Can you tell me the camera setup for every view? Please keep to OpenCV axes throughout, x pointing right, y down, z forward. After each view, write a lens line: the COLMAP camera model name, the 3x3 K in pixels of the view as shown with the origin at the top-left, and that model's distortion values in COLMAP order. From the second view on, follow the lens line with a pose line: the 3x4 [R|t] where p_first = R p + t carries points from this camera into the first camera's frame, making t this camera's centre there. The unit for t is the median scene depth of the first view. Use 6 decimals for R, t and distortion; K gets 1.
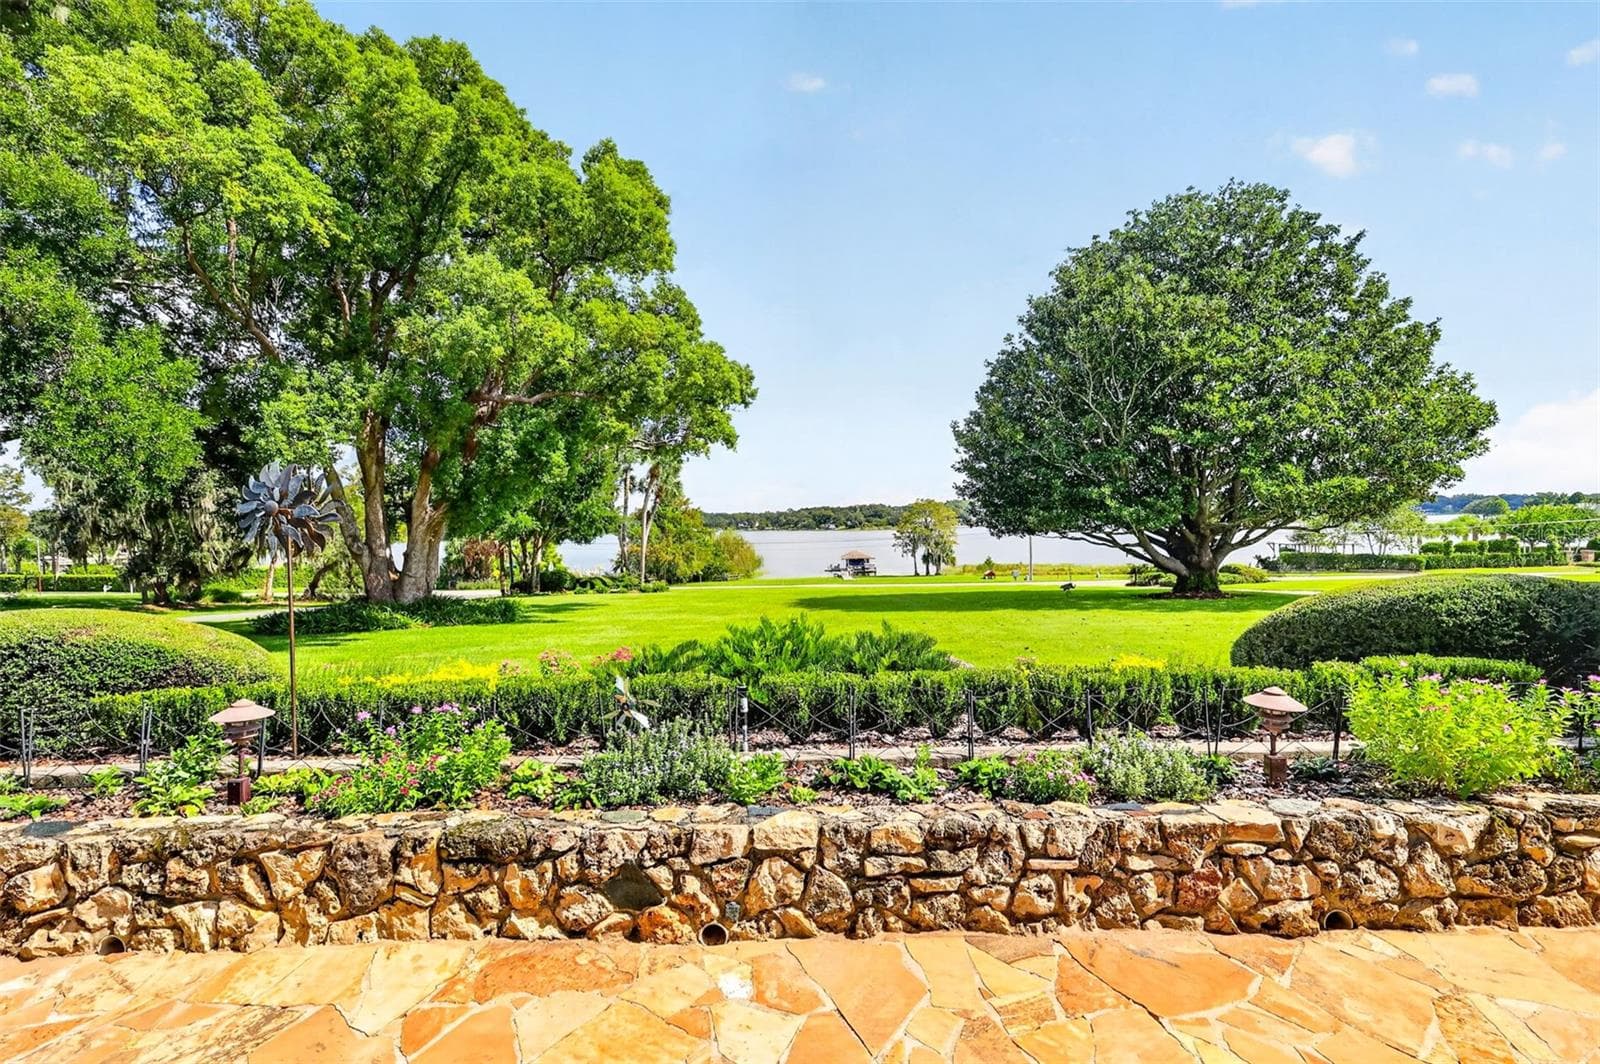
lens RADIAL K [[686.2, 0, 804.0], [0, 686.2, 537.0], [0, 0, 1]] dist [-0.002264, 0.001639]
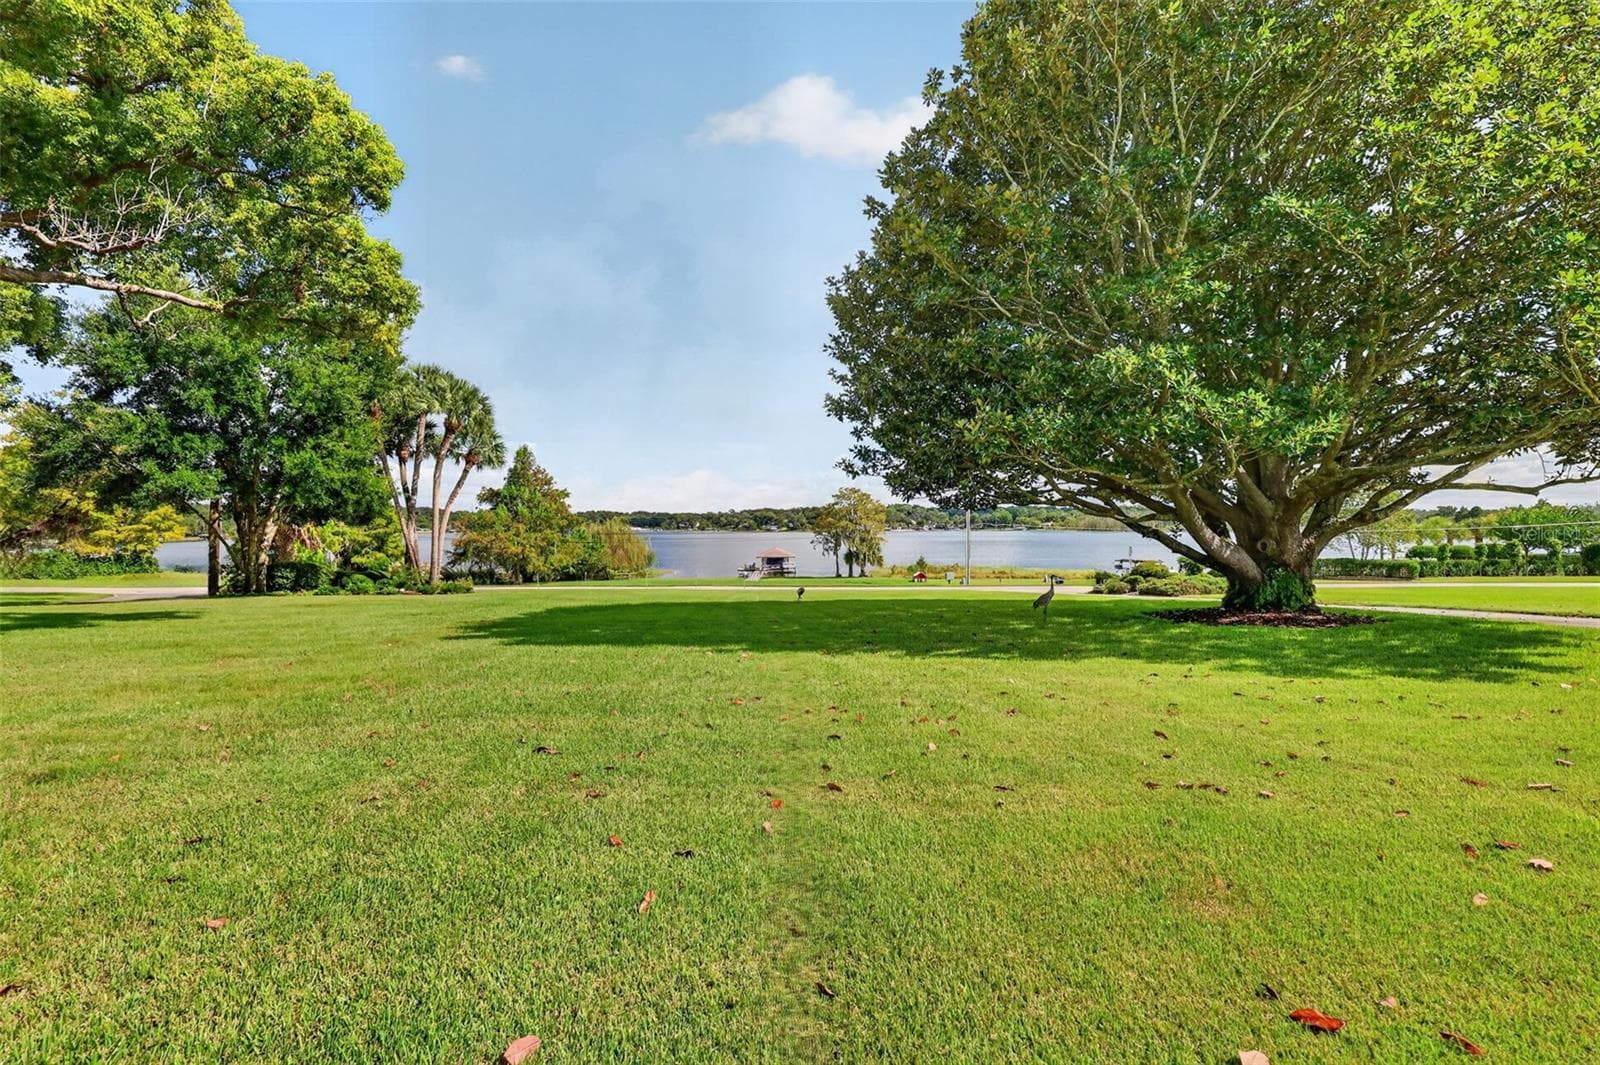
lens RADIAL K [[686.2, 0, 799.2], [0, 686.2, 531.7], [0, 0, 1]] dist [-0.002264, 0.001639]
pose [[0.996852, 0.018179, 0.077172, 0.050221], [-0.017380, 0.999788, -0.011011, 0.009968], [-0.077356, 0.009635, 0.996957, 0.152208]]
